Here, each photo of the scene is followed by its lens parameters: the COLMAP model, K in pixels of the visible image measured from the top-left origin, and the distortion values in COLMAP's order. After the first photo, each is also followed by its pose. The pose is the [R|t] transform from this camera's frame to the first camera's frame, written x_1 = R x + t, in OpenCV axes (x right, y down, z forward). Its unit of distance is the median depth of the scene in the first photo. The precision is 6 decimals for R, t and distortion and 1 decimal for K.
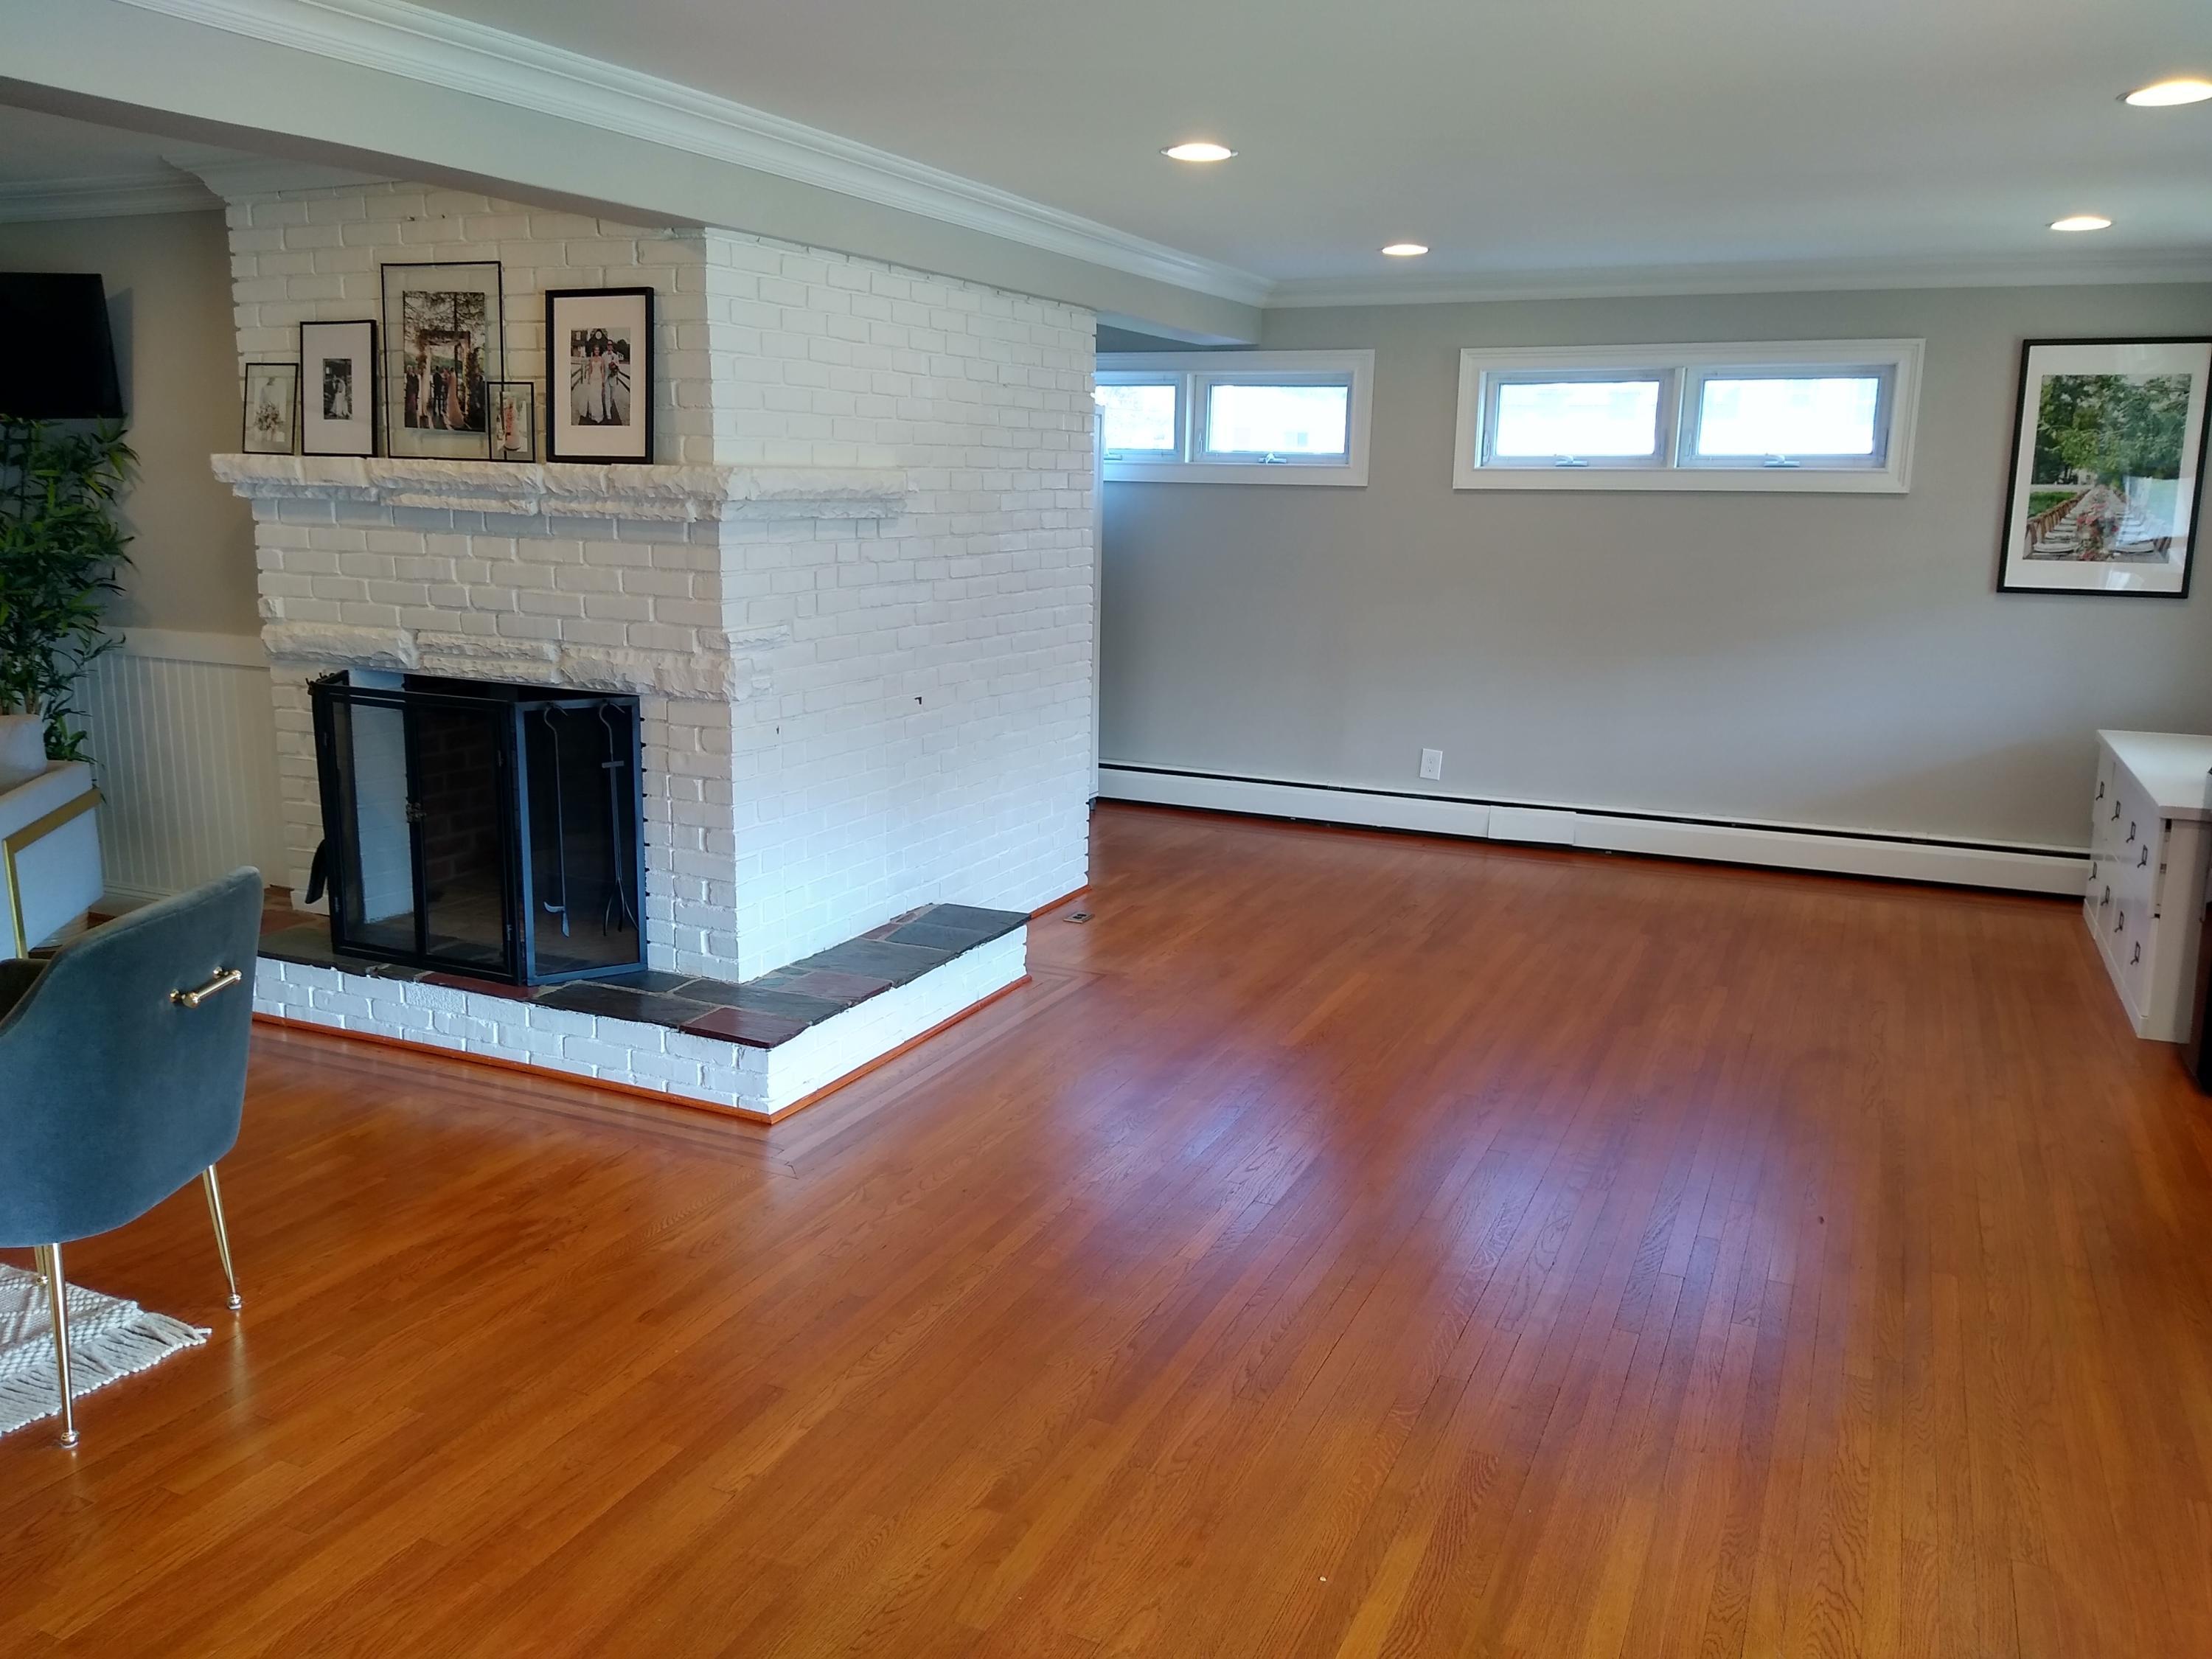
lens RADIAL K [[1726.7, 0, 1083.9], [0, 1726.7, 830.6], [0, 0, 1]] dist [0.095007, -0.150781]
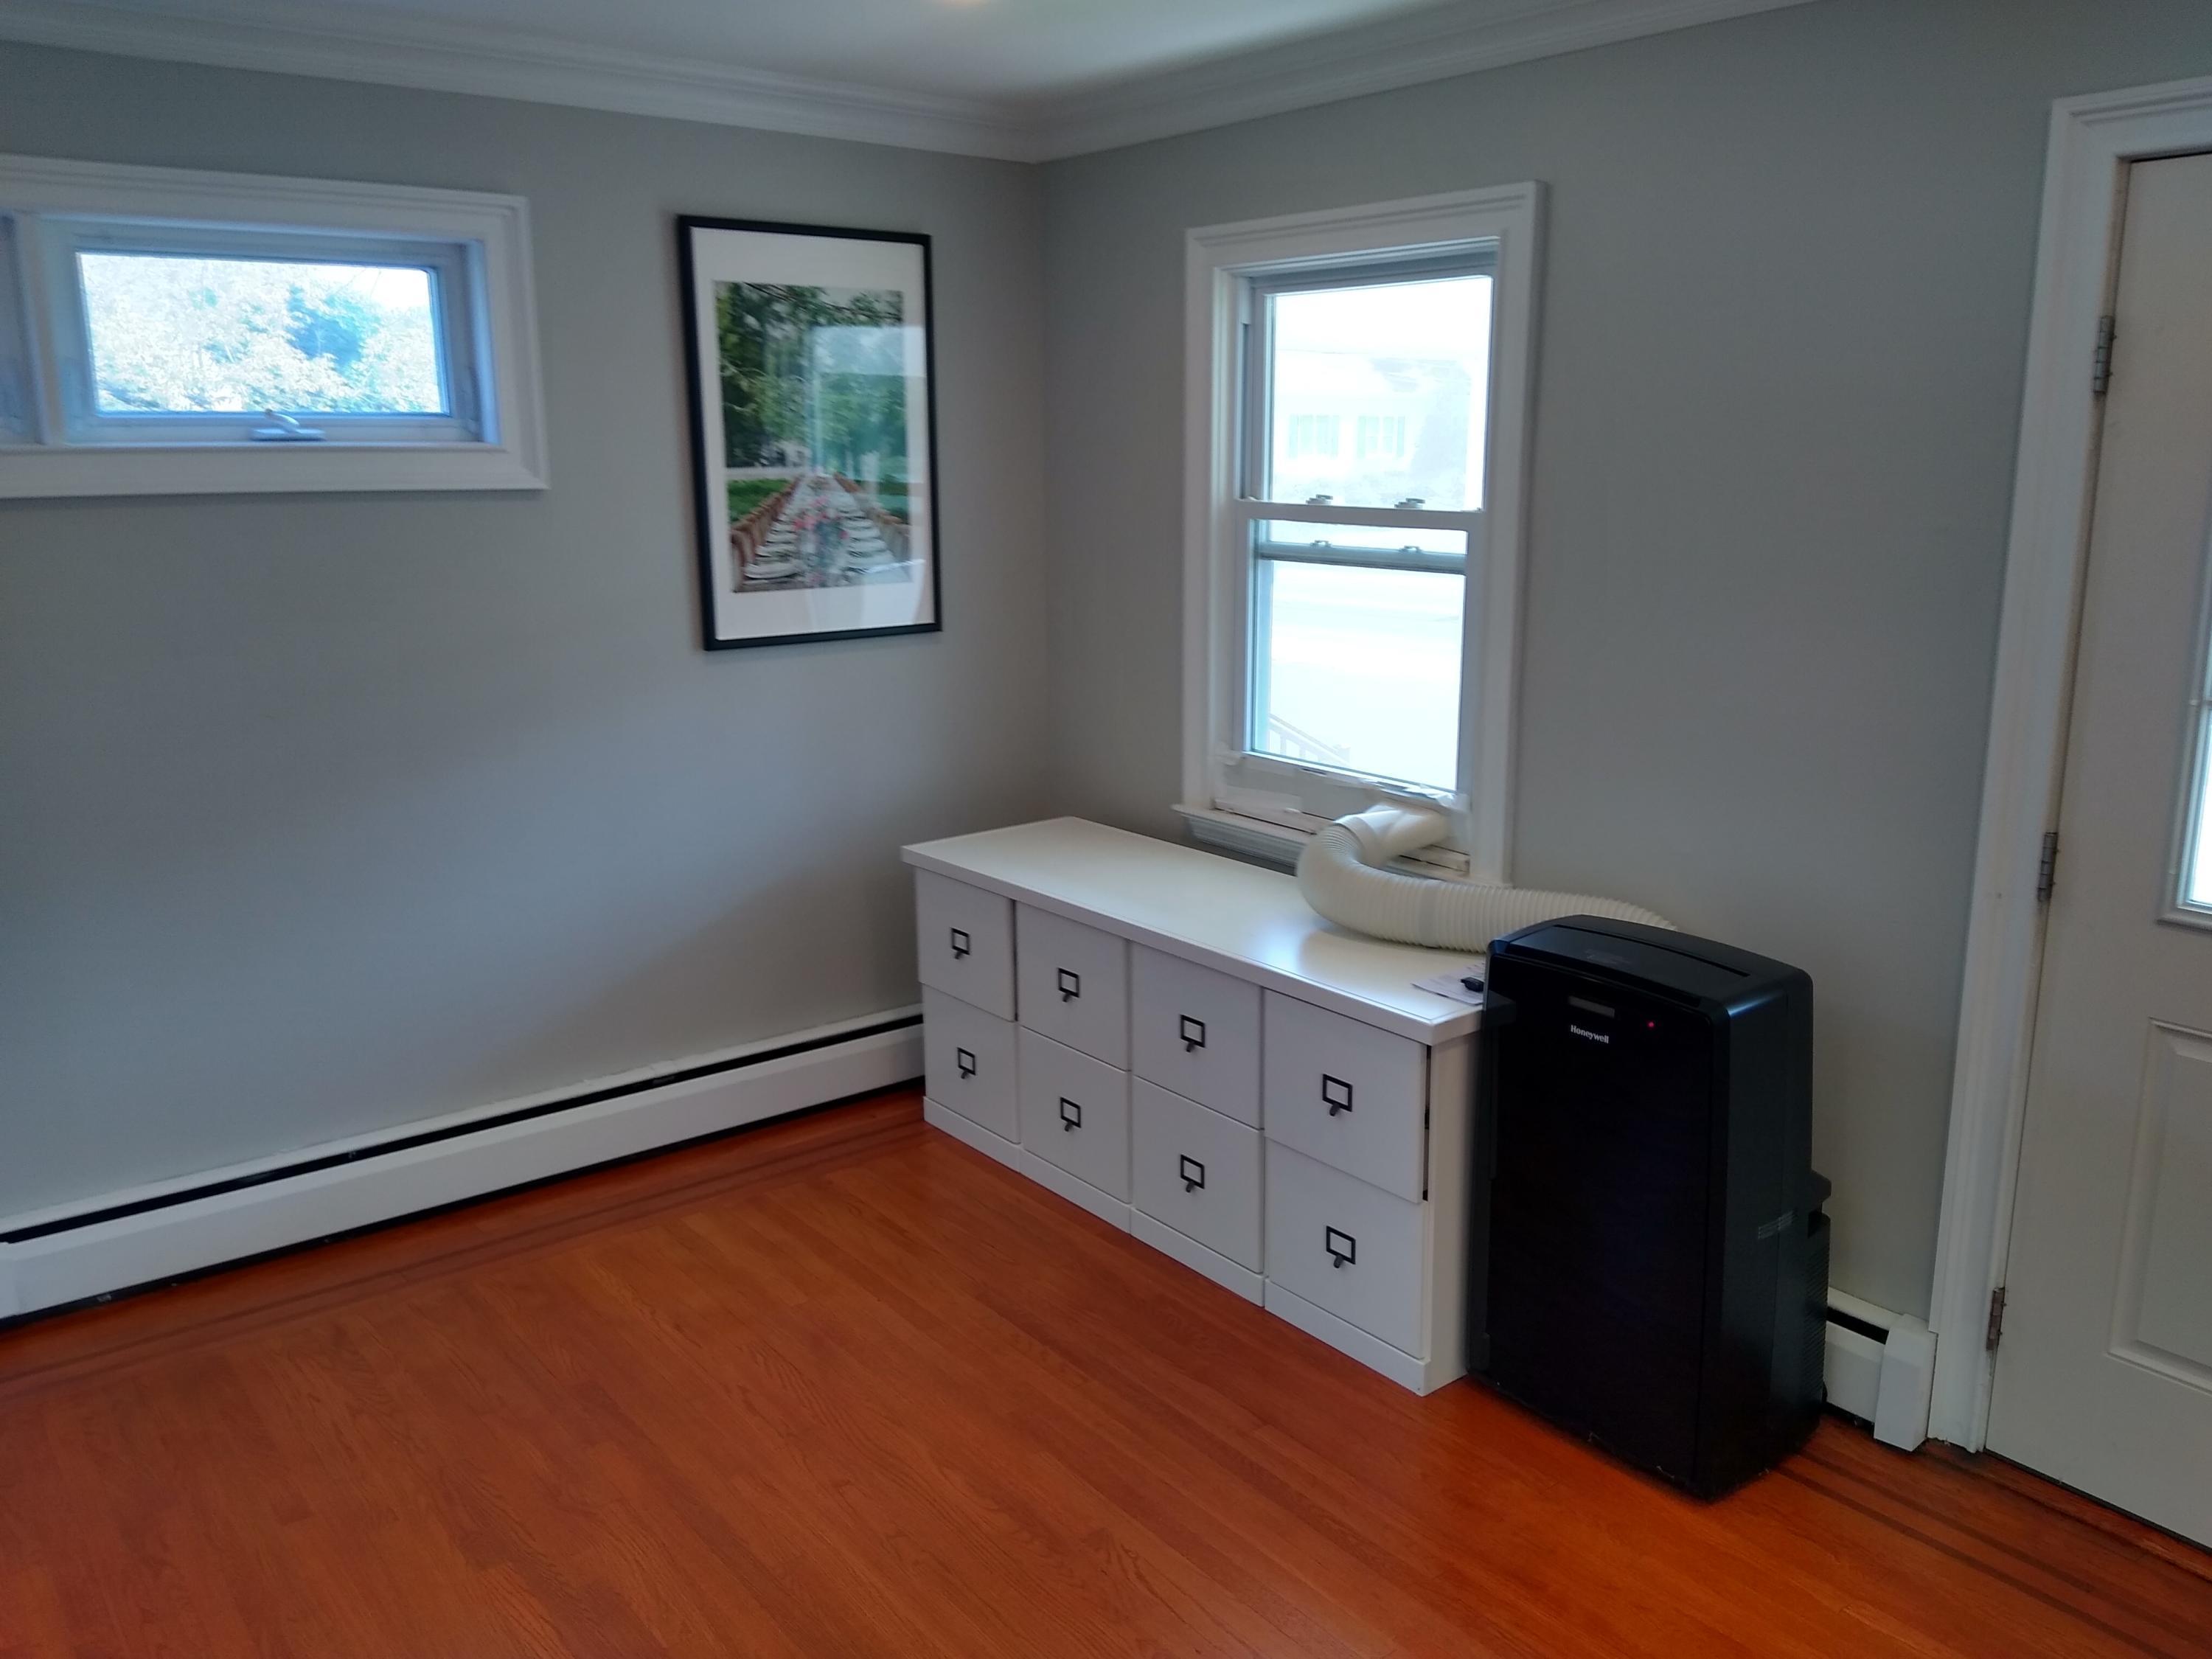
lens RADIAL K [[1726.7, 0, 1083.9], [0, 1726.7, 830.6], [0, 0, 1]] dist [0.095007, -0.150781]
pose [[0.448776, -0.213789, 0.867695, 0.023142], [0.189154, 0.971687, 0.141580, -0.059743], [-0.873396, 0.100590, 0.476509, 0.269144]]
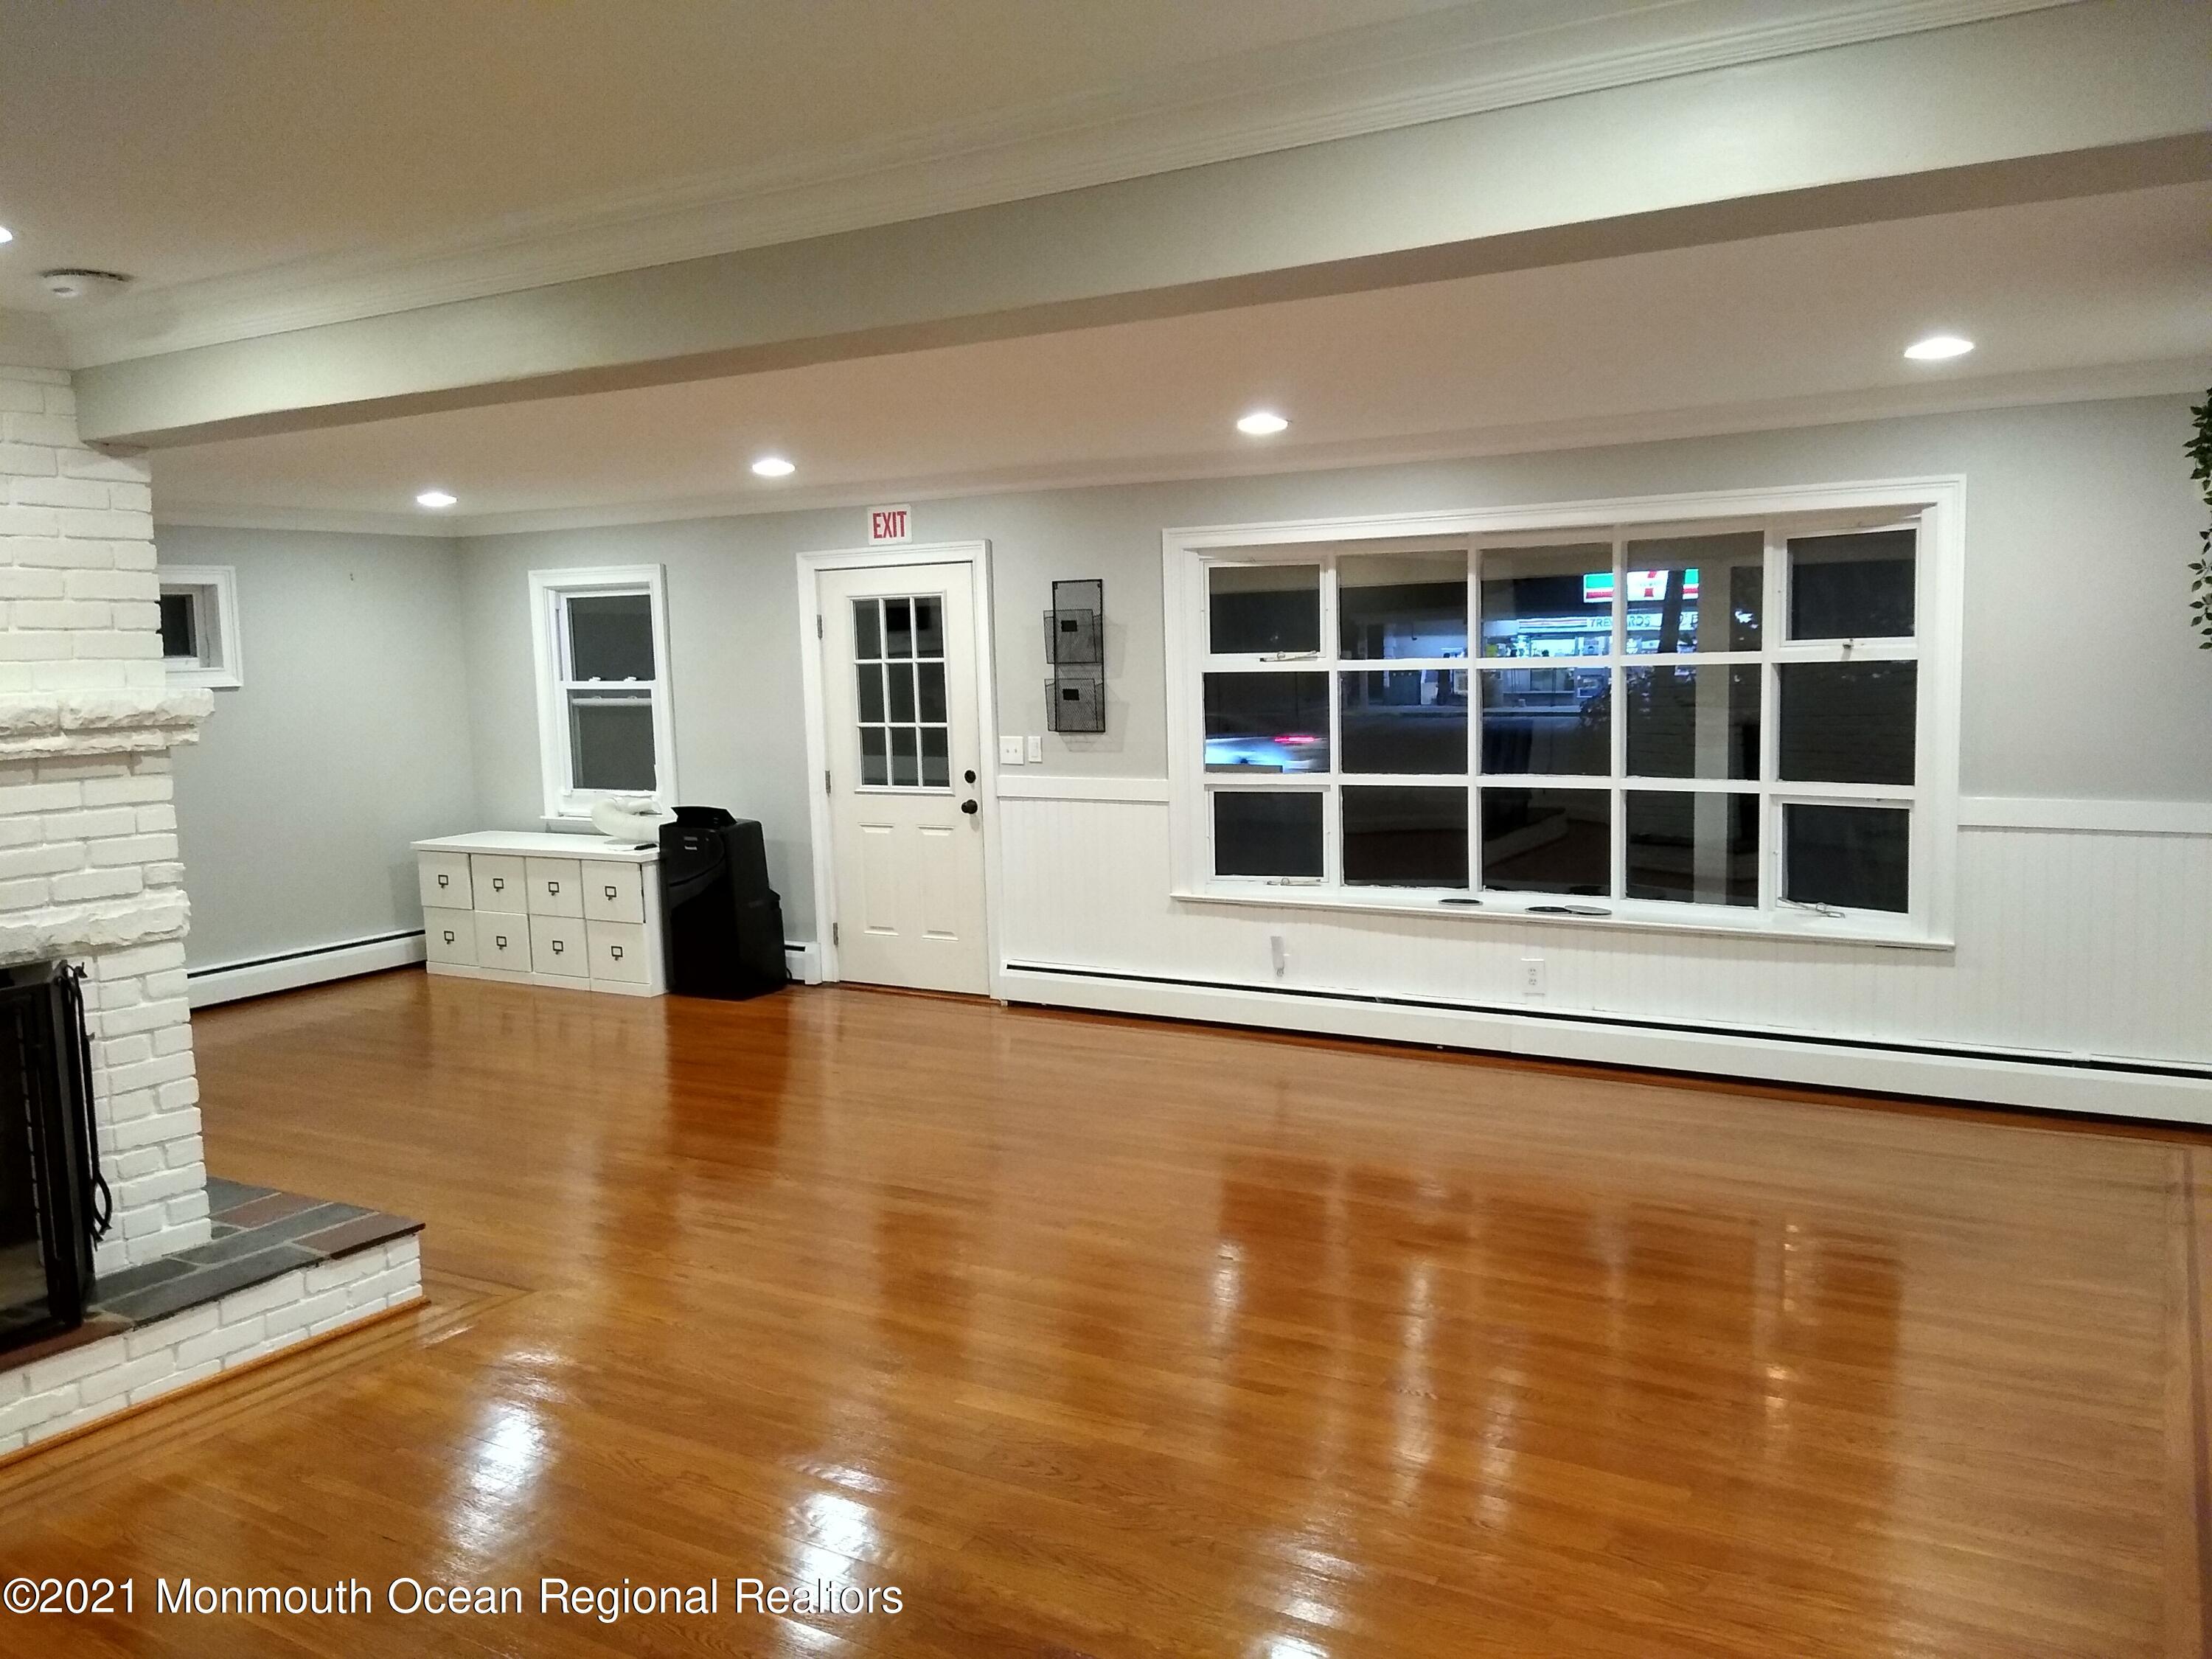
lens RADIAL K [[1726.7, 0, 1083.9], [0, 1726.7, 830.6], [0, 0, 1]] dist [0.095007, -0.150781]
pose [[0.112405, -0.127740, 0.985417, -0.321725], [0.230709, 0.967957, 0.099160, -0.033923], [-0.966508, 0.216199, 0.138274, 0.115465]]
